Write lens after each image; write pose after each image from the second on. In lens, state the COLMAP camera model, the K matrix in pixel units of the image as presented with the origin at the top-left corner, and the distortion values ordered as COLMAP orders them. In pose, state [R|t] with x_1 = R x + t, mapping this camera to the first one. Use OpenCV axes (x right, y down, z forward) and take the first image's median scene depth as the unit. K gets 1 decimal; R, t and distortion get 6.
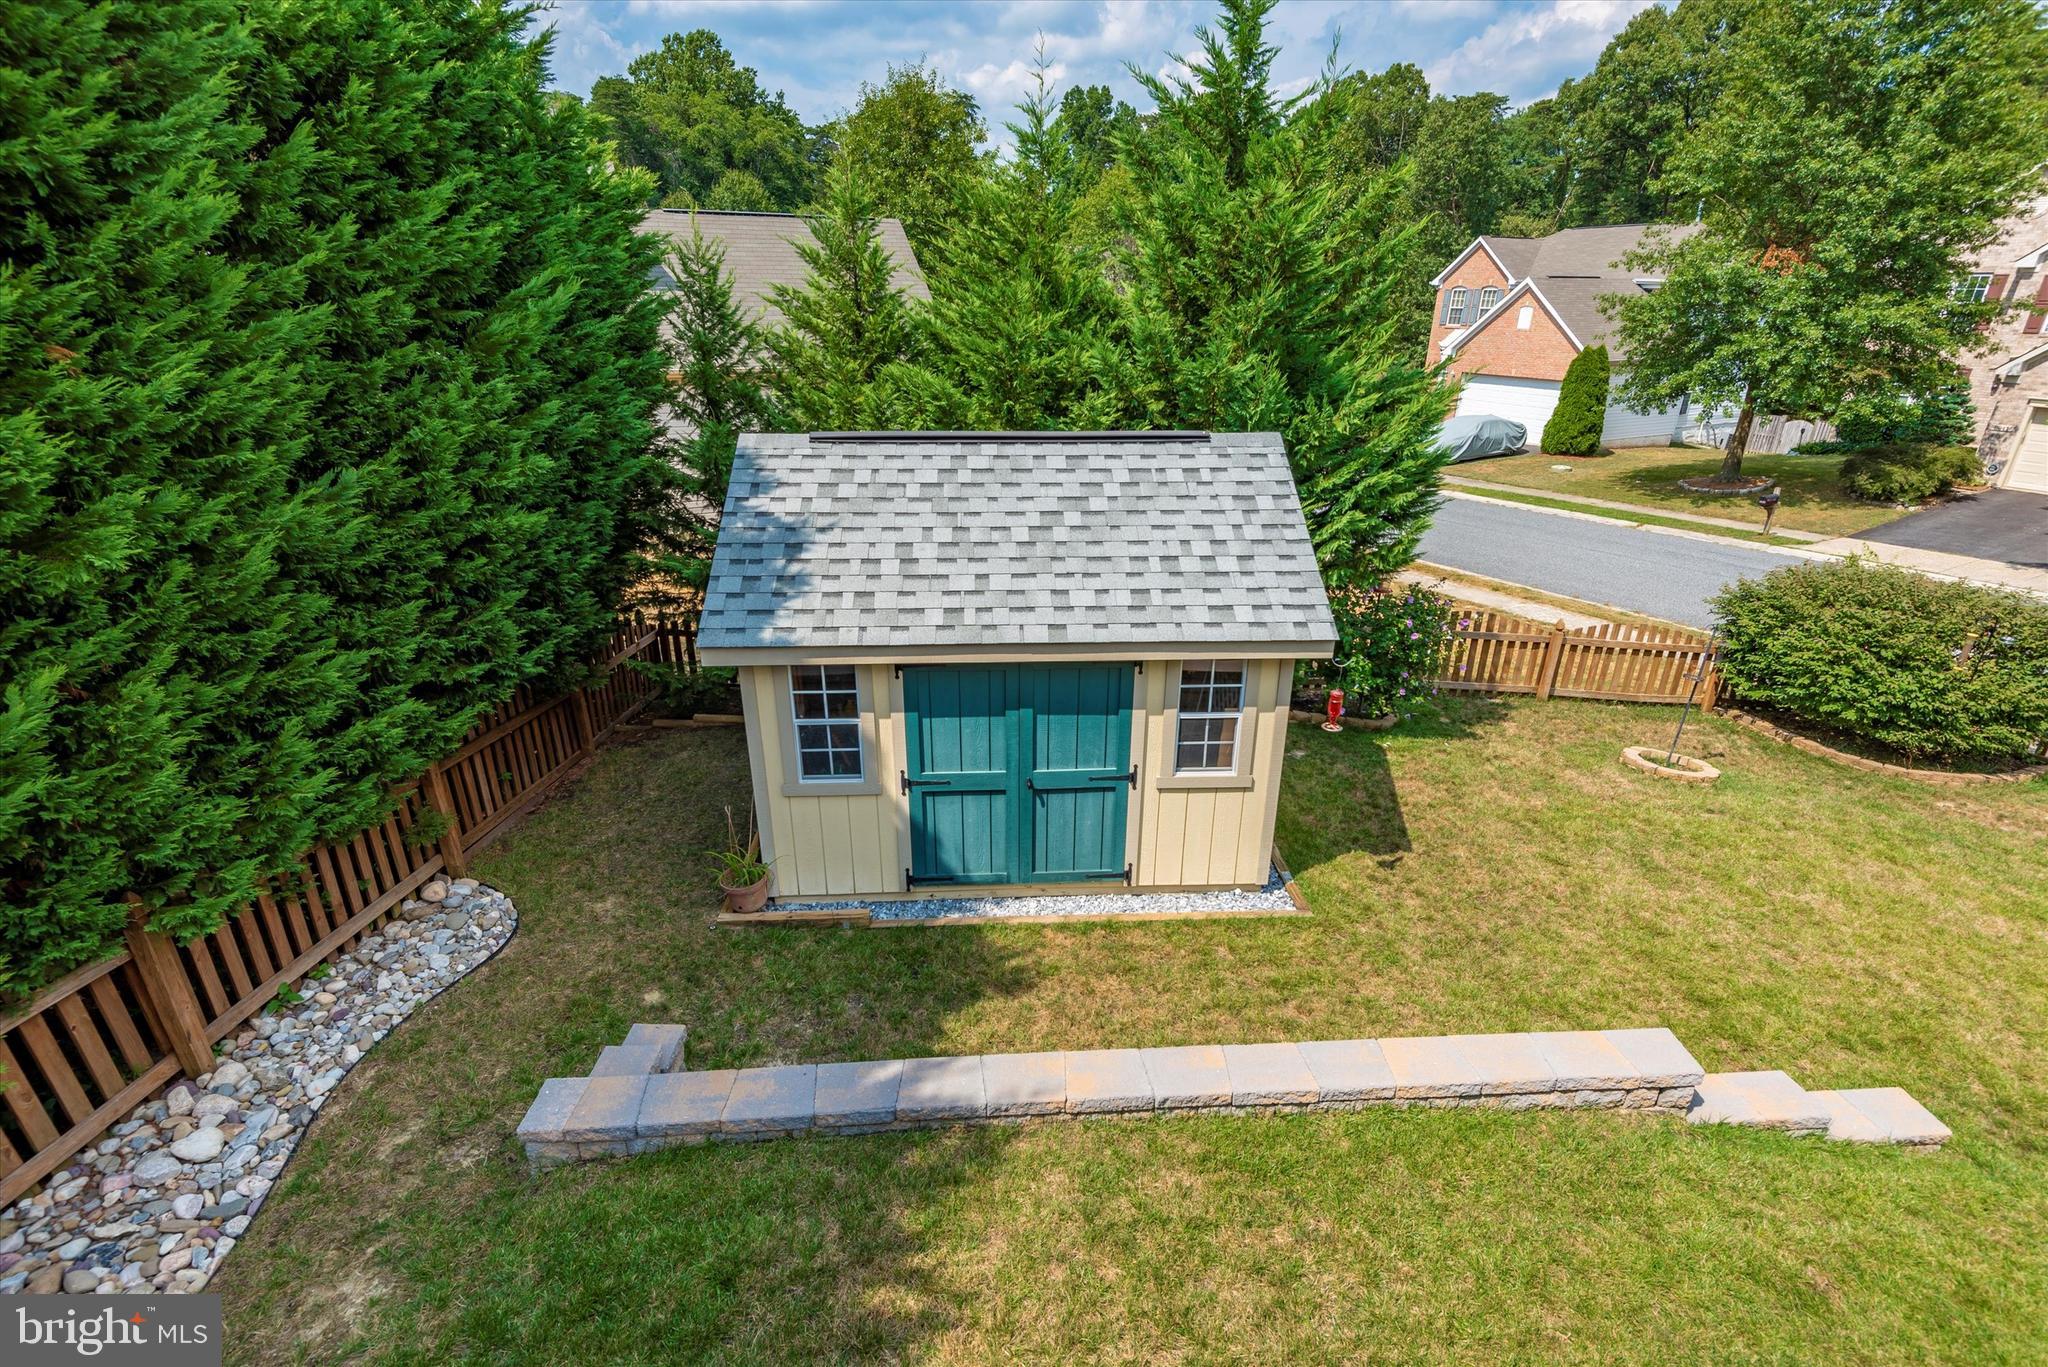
lens RADIAL K [[929.8, 0, 1030.9], [0, 929.8, 689.0], [0, 0, 1]] dist [0.018871, -0.007957]
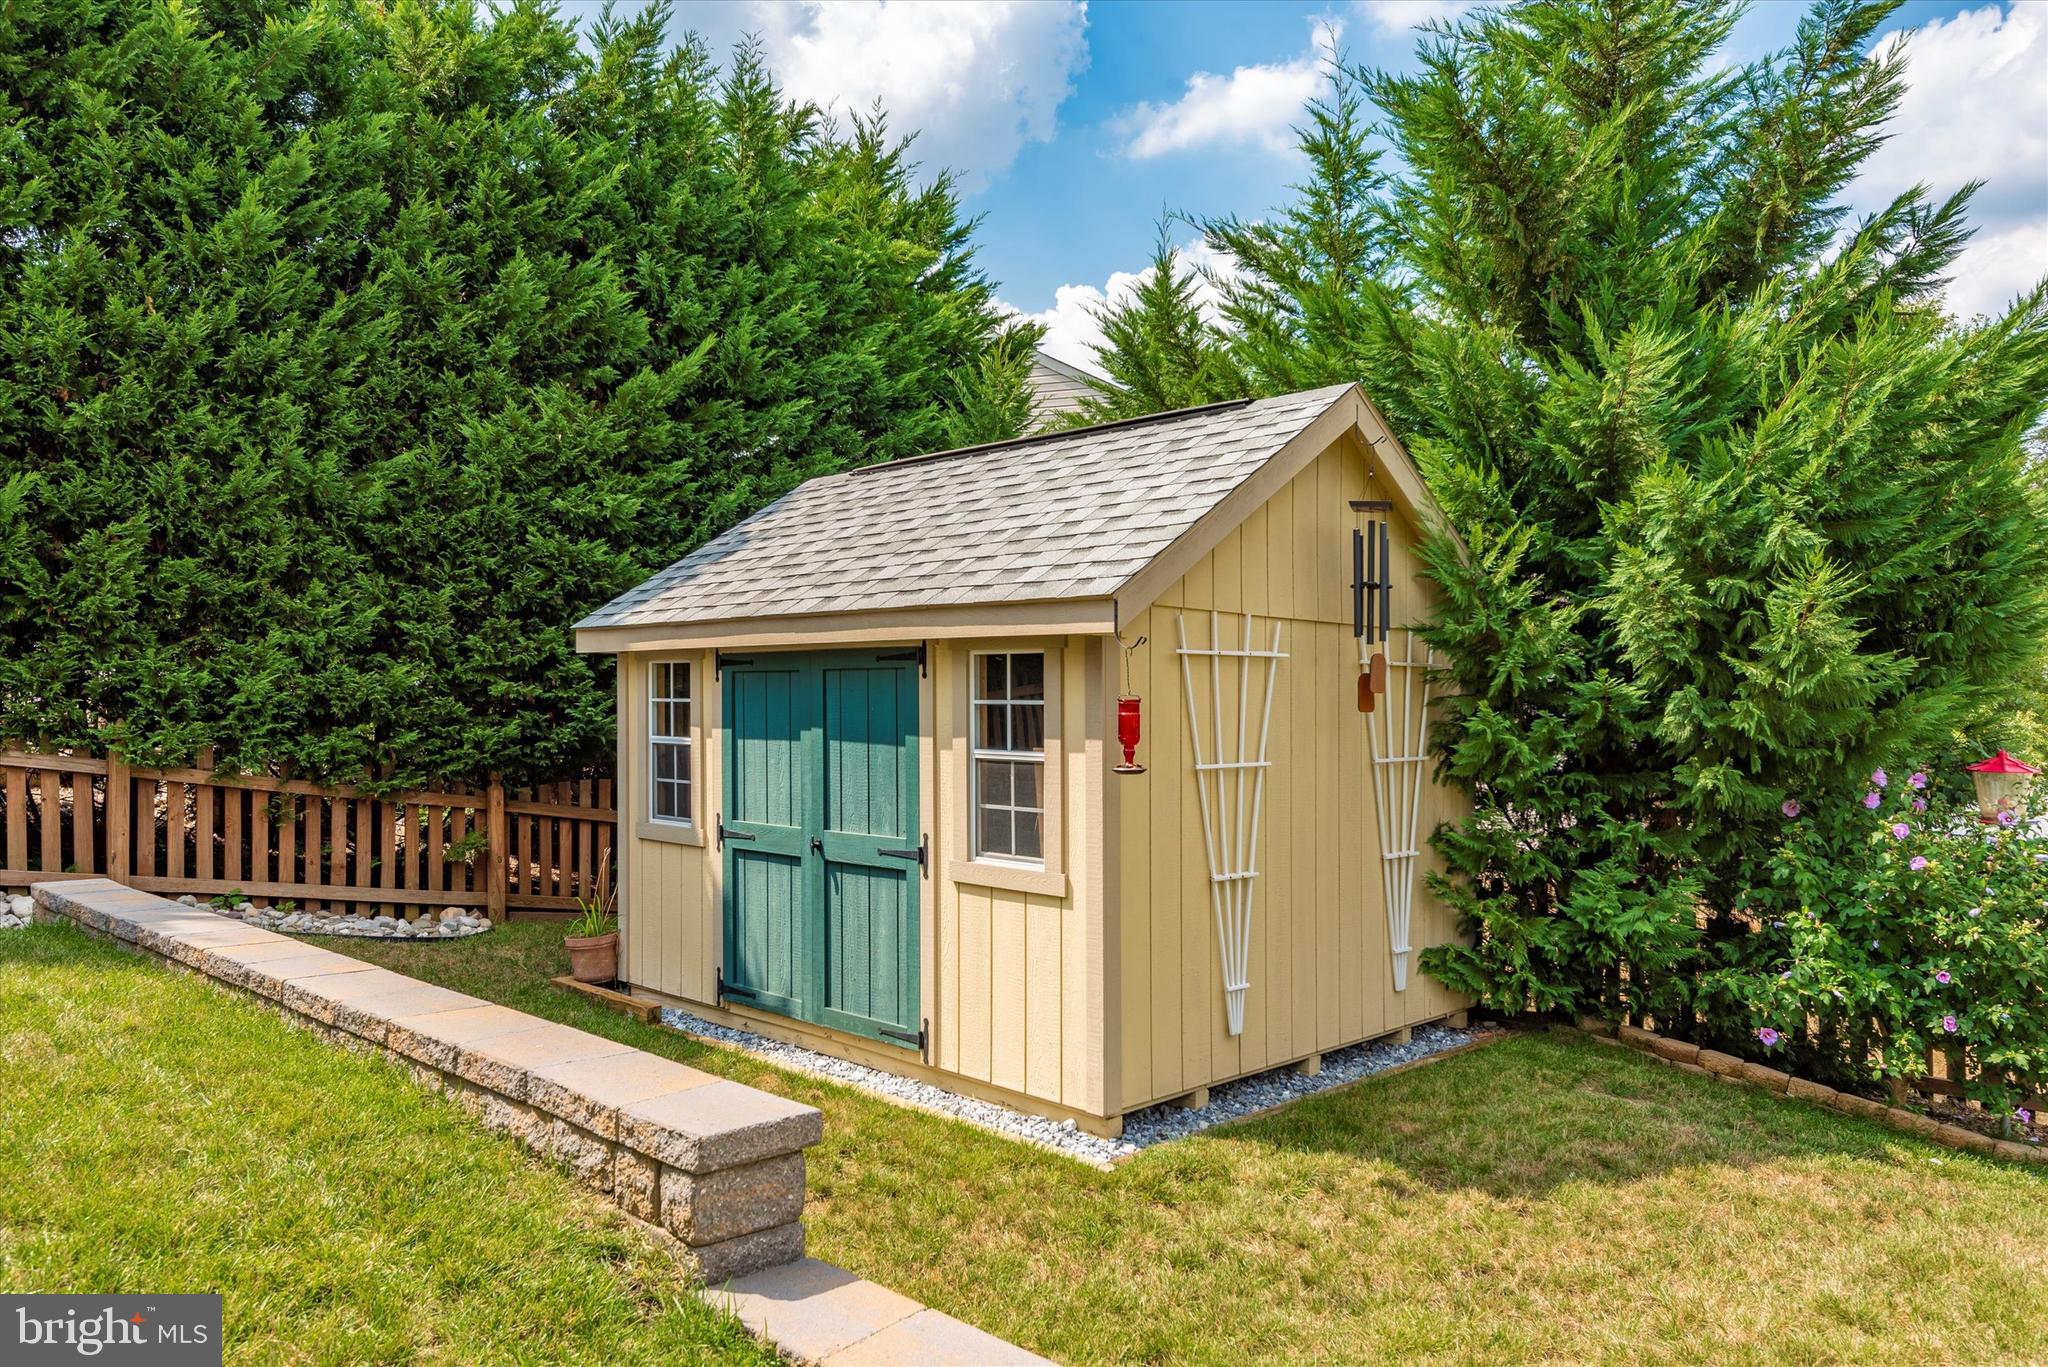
lens RADIAL K [[1411.2, 0, 1047.8], [0, 1411.2, 750.4], [0, 0, 1]] dist [0.011793, -0.002102]
pose [[0.686558, 0.024318, -0.726668, 0.633621], [-0.292281, 0.924360, -0.245215, 0.176157], [0.665740, 0.380745, 0.641735, 0.308522]]
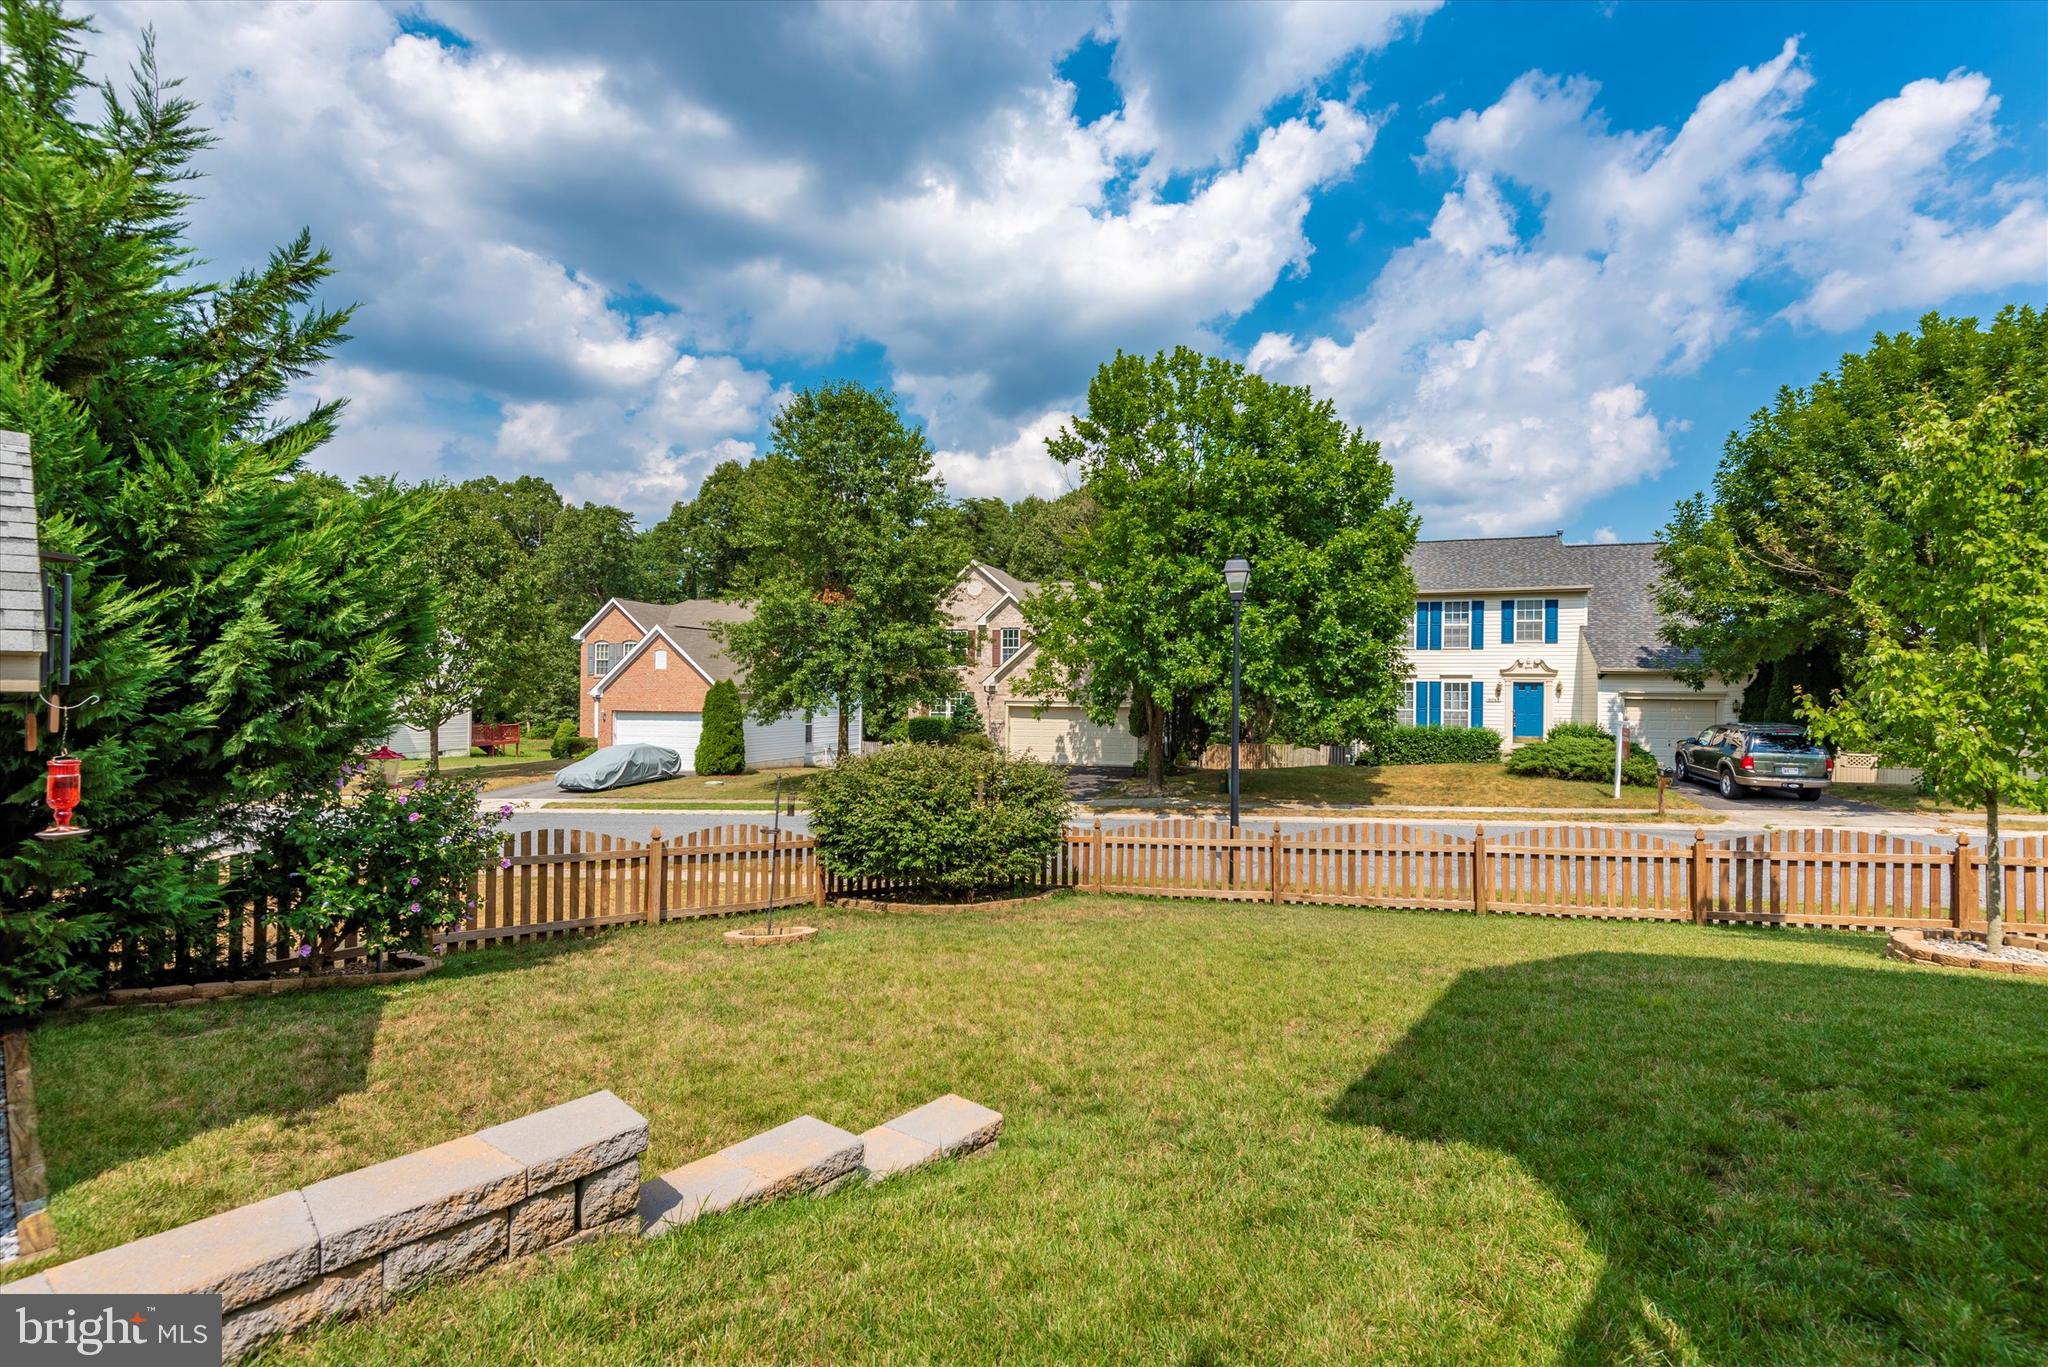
lens RADIAL K [[929.8, 0, 1034.9], [0, 929.8, 685.6], [0, 0, 1]] dist [0.018871, -0.007957]
pose [[0.694494, 0.006977, 0.719465, 0.231639], [0.277595, 0.919933, -0.276882, 0.190891], [-0.663791, 0.392013, 0.636951, 0.185722]]
